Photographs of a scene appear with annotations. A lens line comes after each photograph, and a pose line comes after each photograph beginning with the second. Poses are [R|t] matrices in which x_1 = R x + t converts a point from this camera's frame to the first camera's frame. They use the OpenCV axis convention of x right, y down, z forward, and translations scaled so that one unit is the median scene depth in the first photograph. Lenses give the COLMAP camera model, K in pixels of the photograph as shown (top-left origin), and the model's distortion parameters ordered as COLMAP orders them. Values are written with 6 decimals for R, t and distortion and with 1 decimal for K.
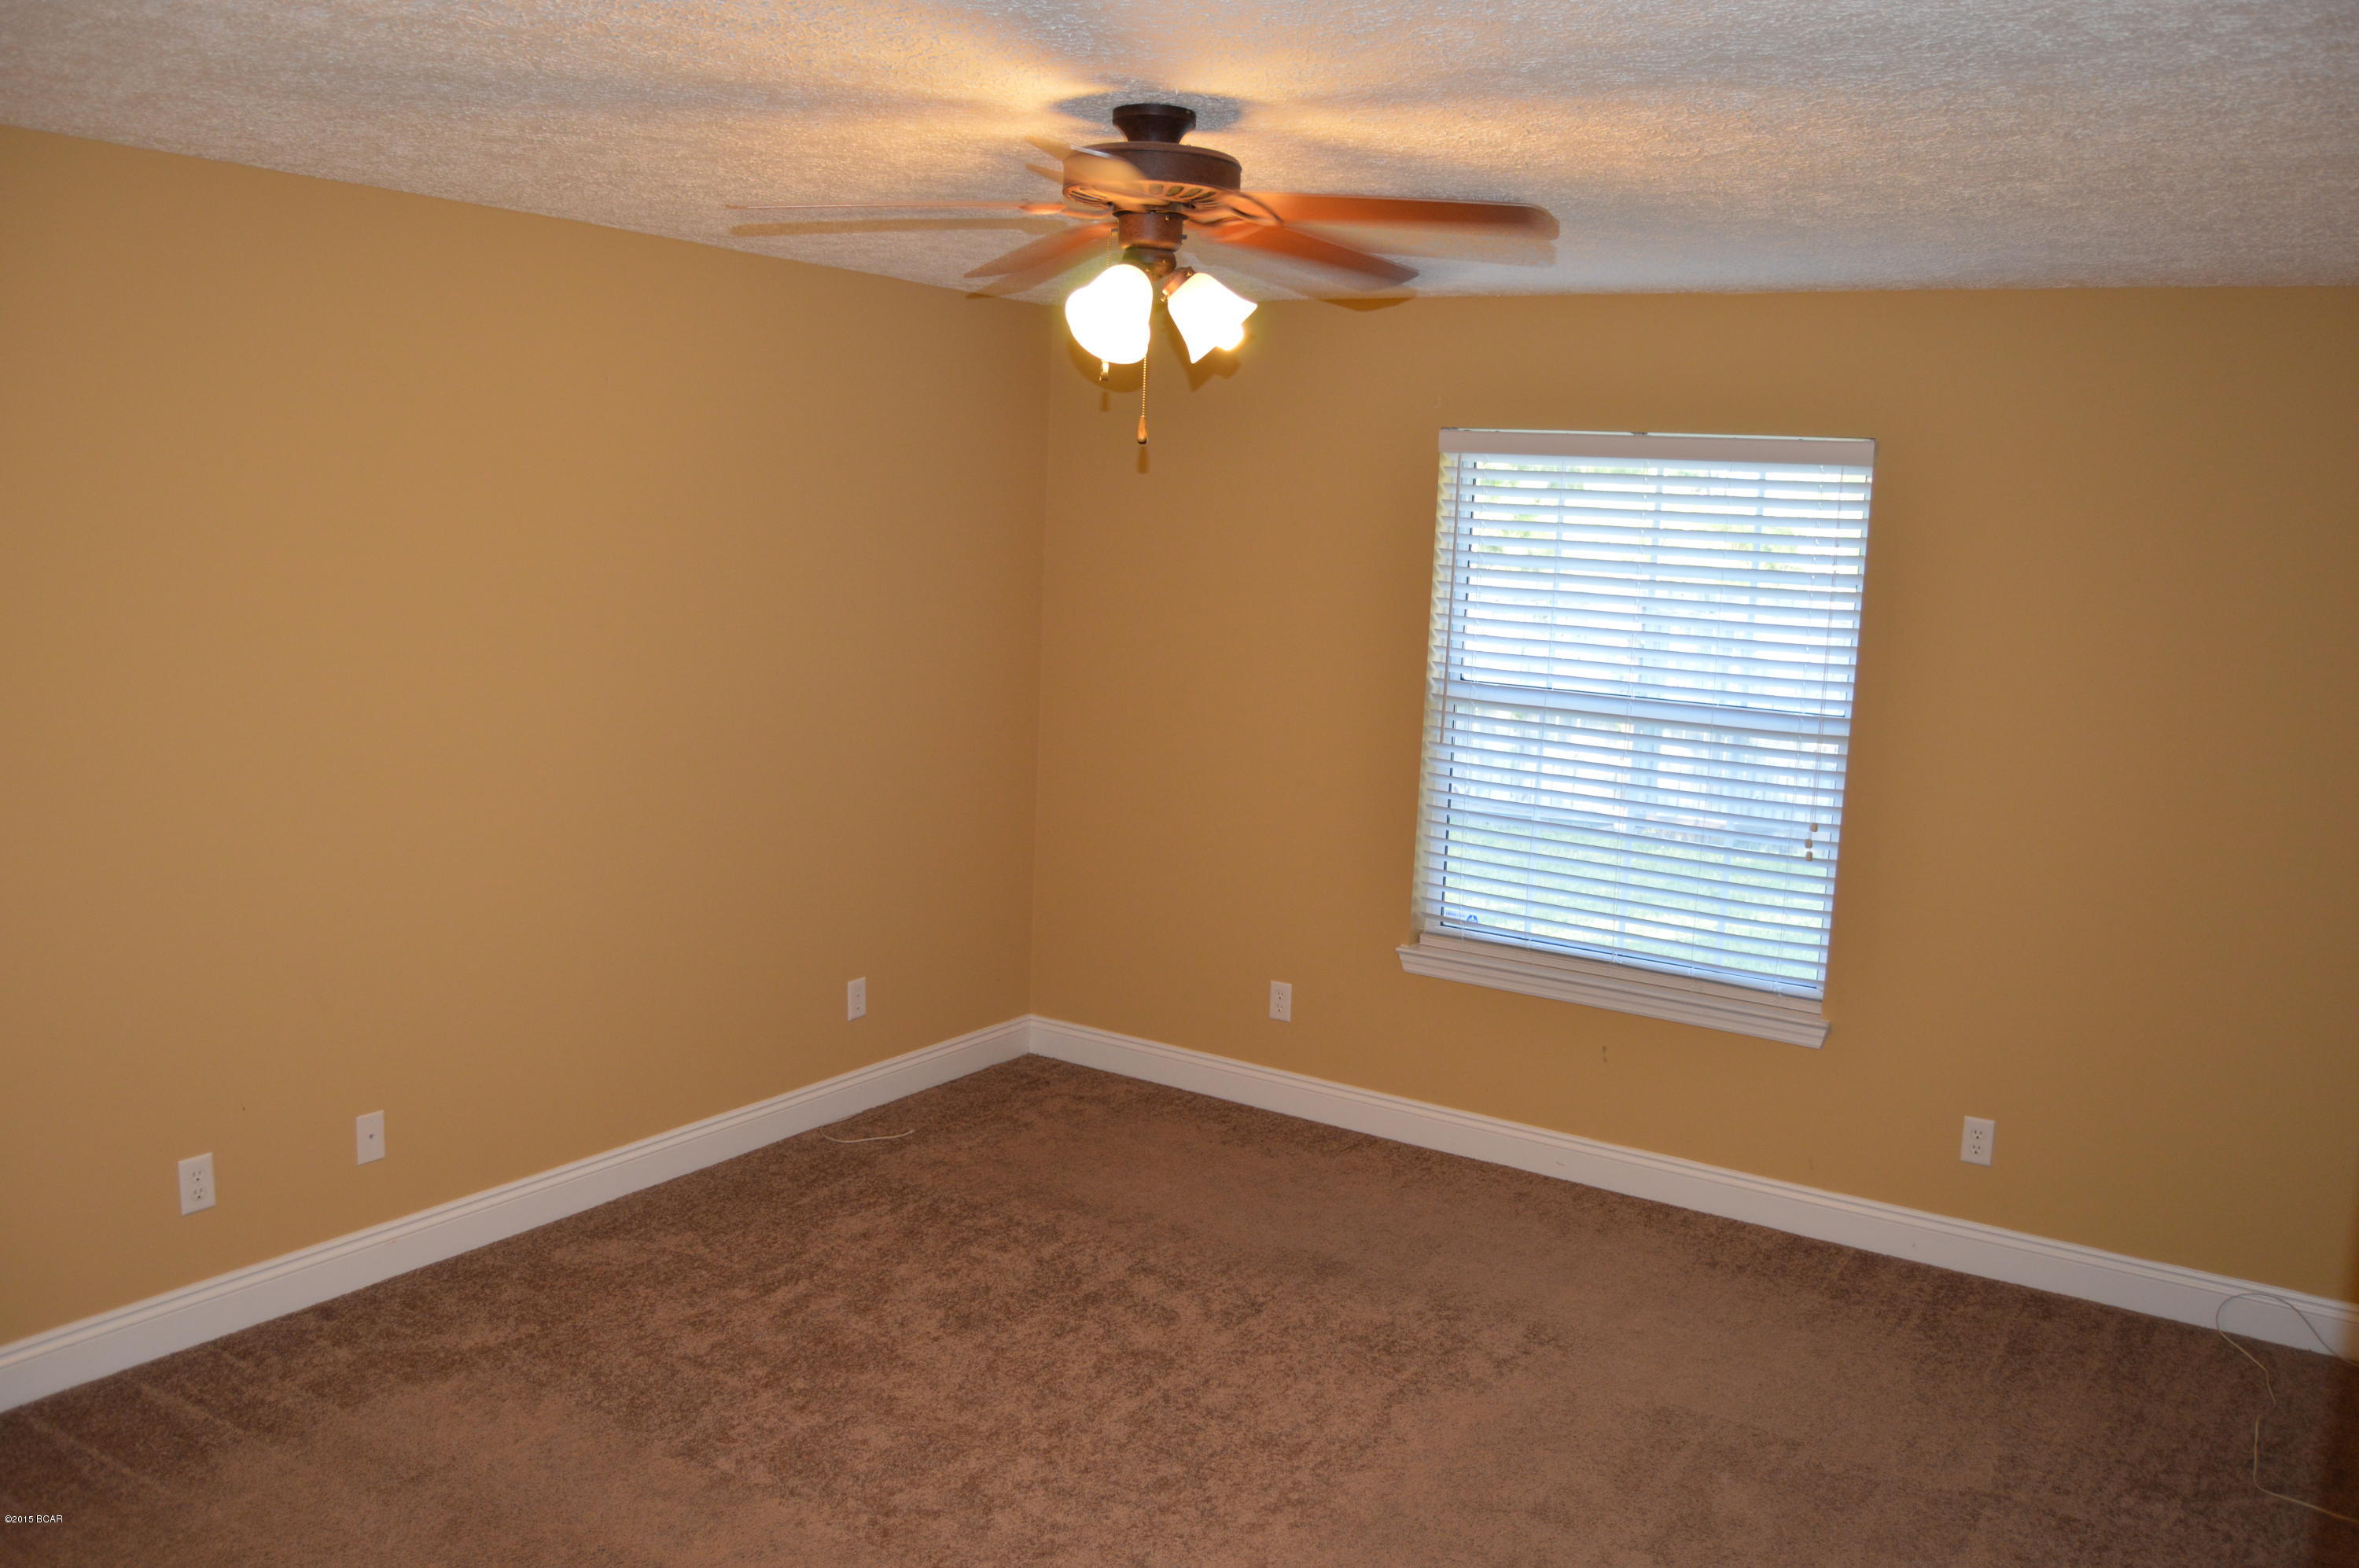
lens RADIAL K [[1848.7, 0, 1179.5], [0, 1848.7, 784.0], [0, 0, 1]] dist [-0.095518, 0.036597]
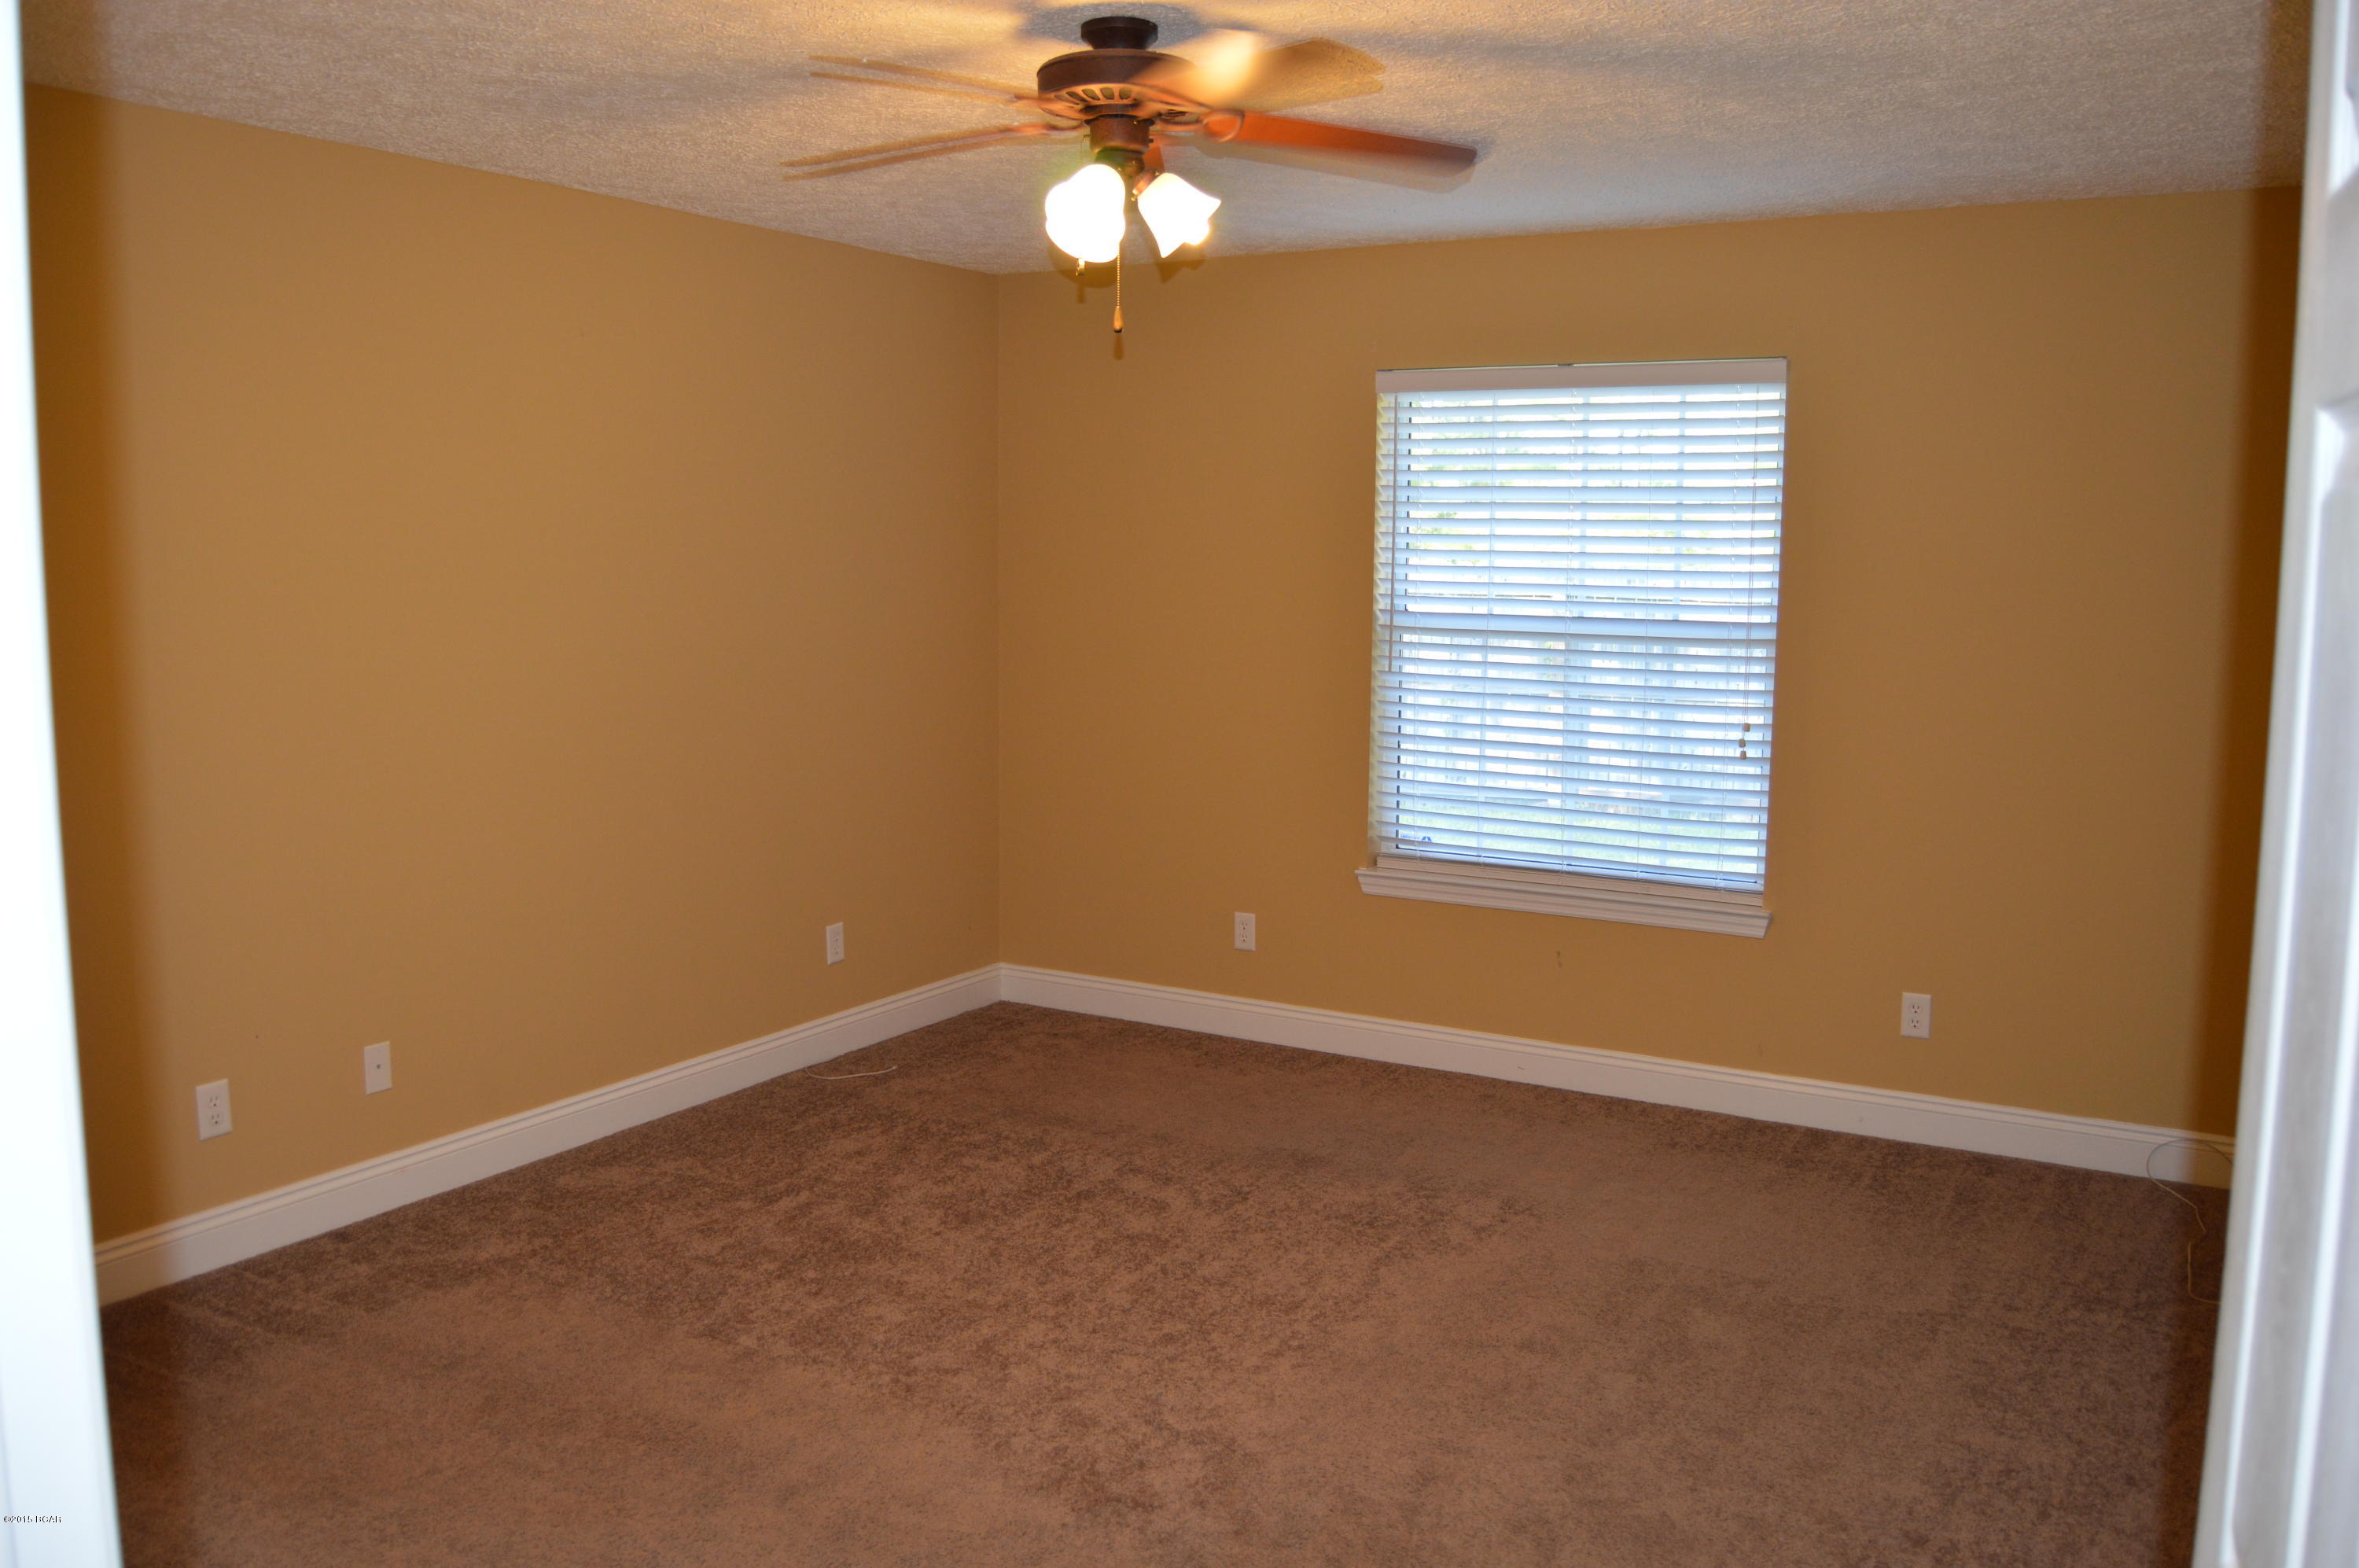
lens RADIAL K [[1844.4, 0, 1181.1], [0, 1844.4, 773.5], [0, 0, 1]] dist [-0.096251, 0.036863]
pose [[0.998422, -0.039321, 0.040097, -0.027459], [0.040227, 0.998948, -0.022035, 0.072720], [-0.039189, 0.023613, 0.998953, -0.049459]]
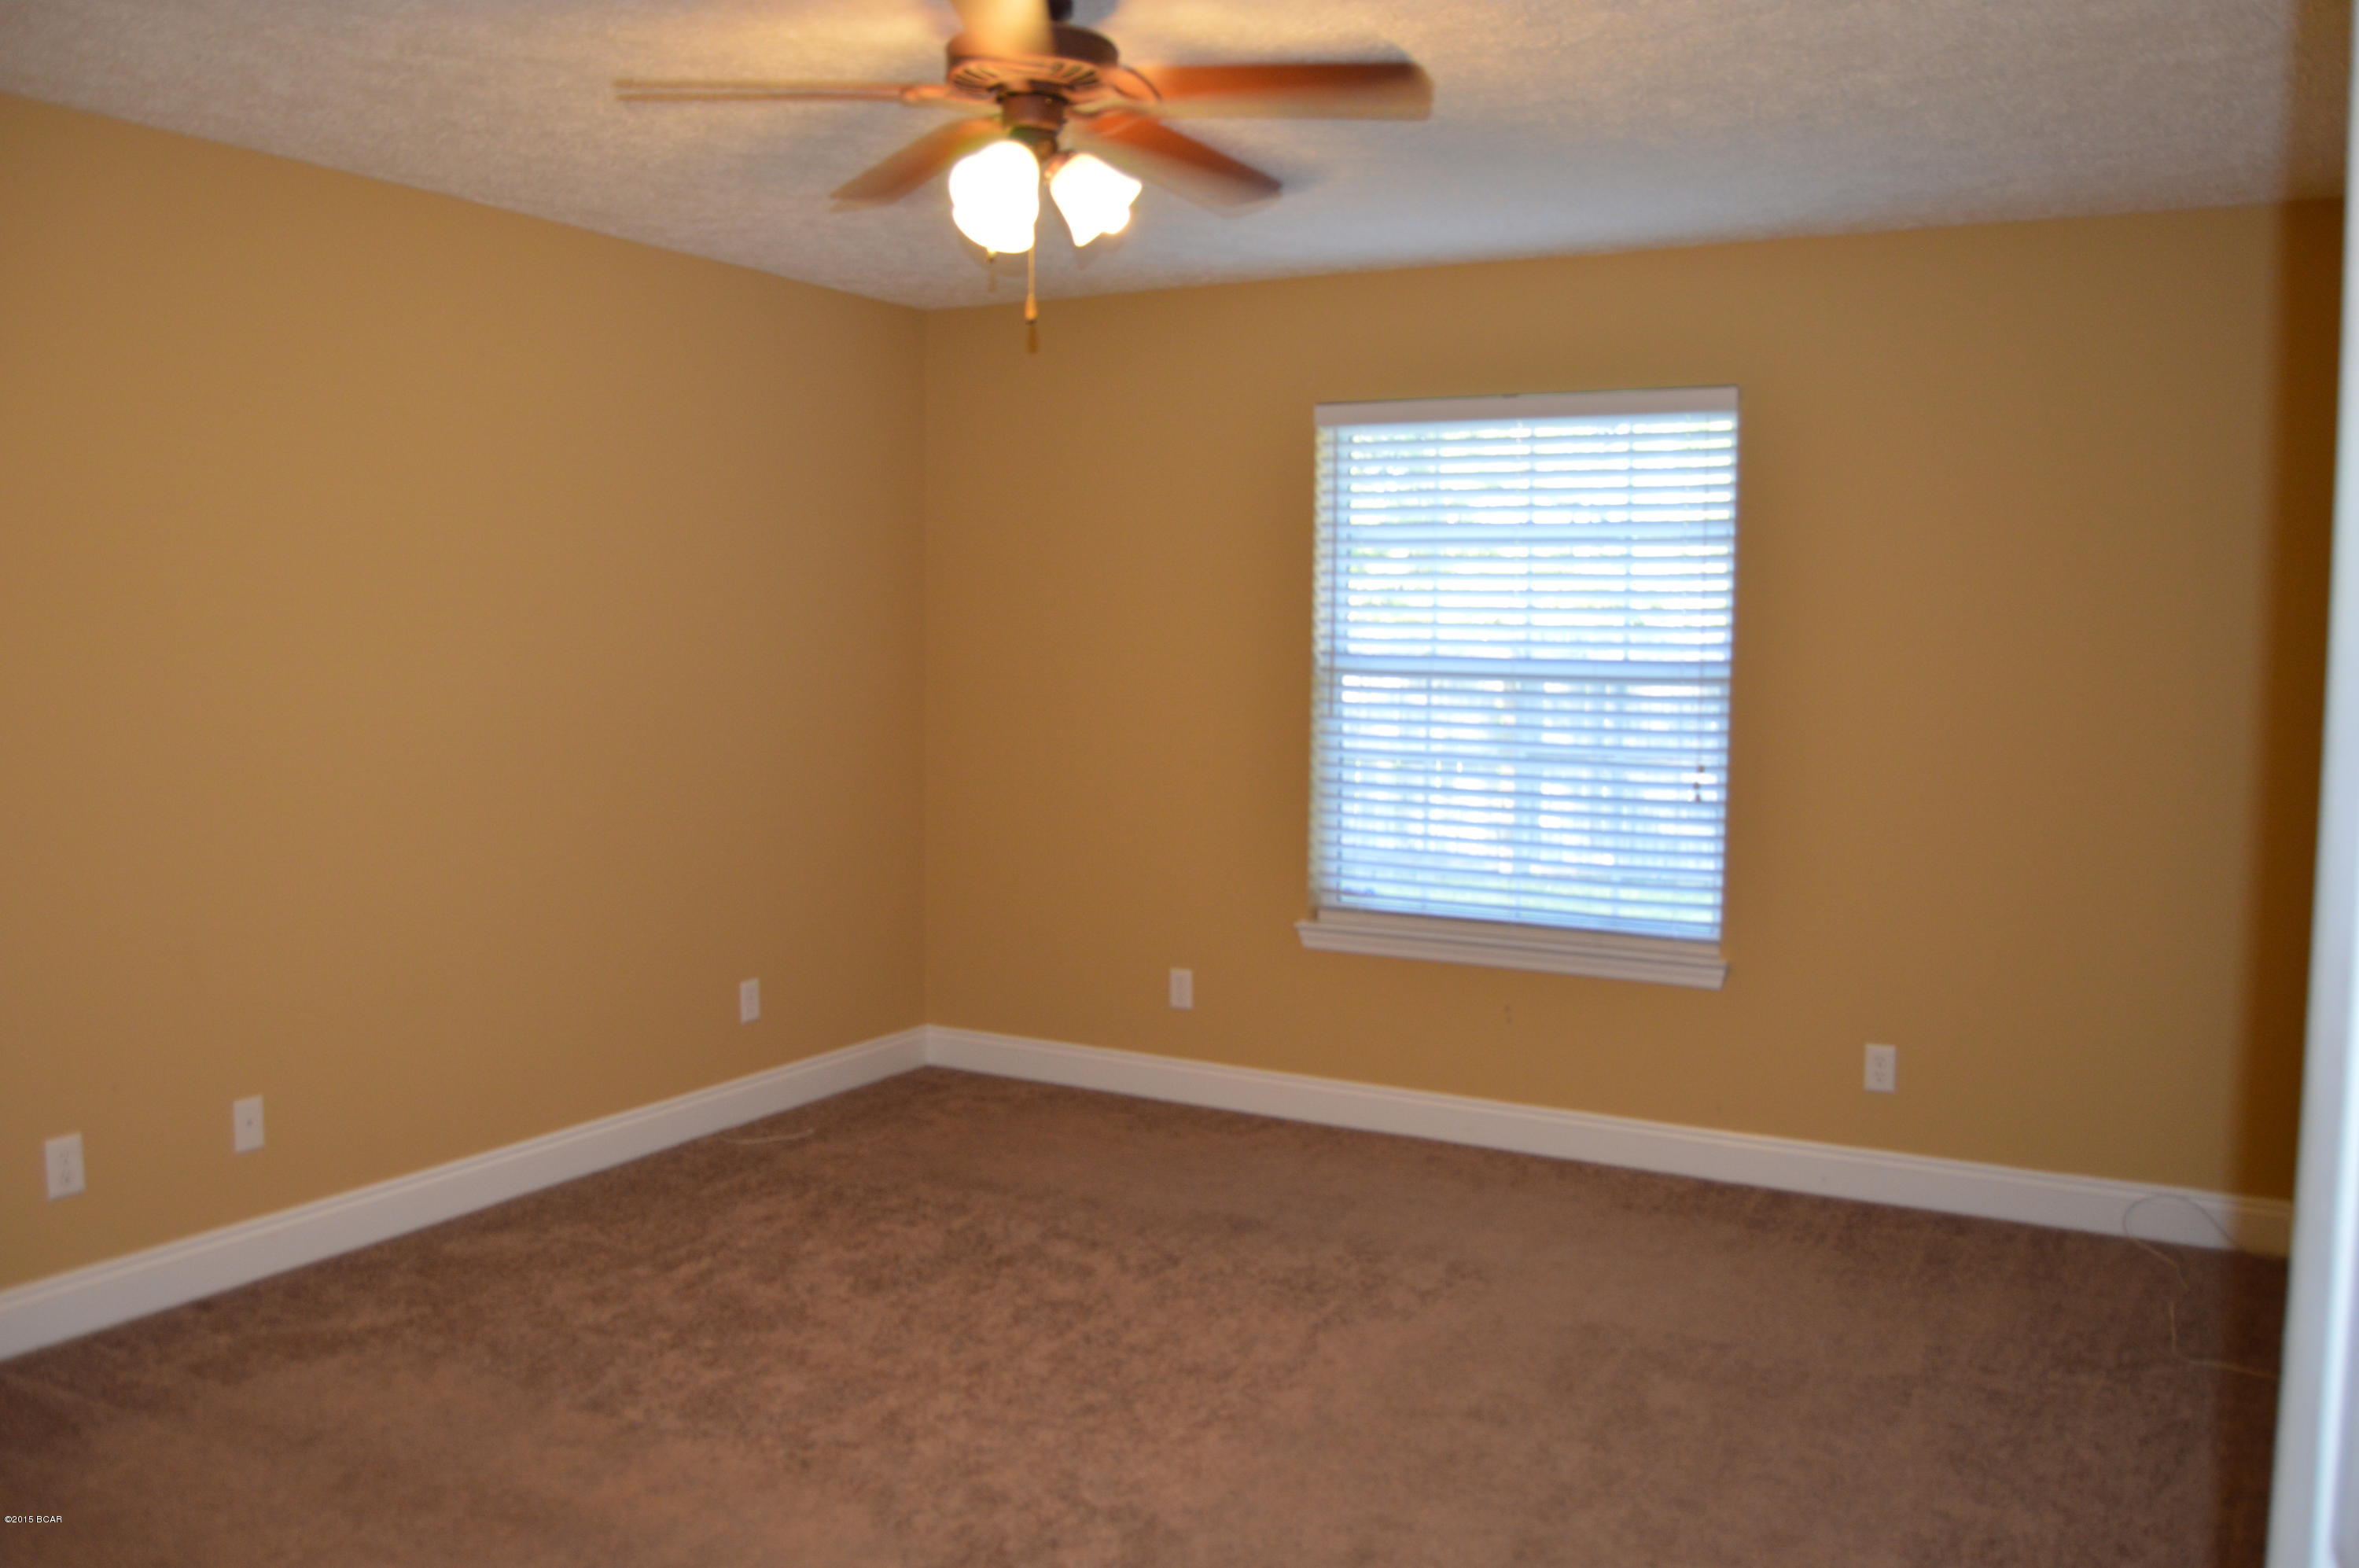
lens RADIAL K [[1859.8, 0, 1179.5], [0, 1859.8, 784.0], [0, 0, 1]] dist [-0.097347, 0.037986]
pose [[0.997076, -0.037820, 0.066403, -0.011829], [0.041918, 0.997229, -0.061451, 0.099575], [-0.063895, 0.064055, 0.995899, -0.000889]]
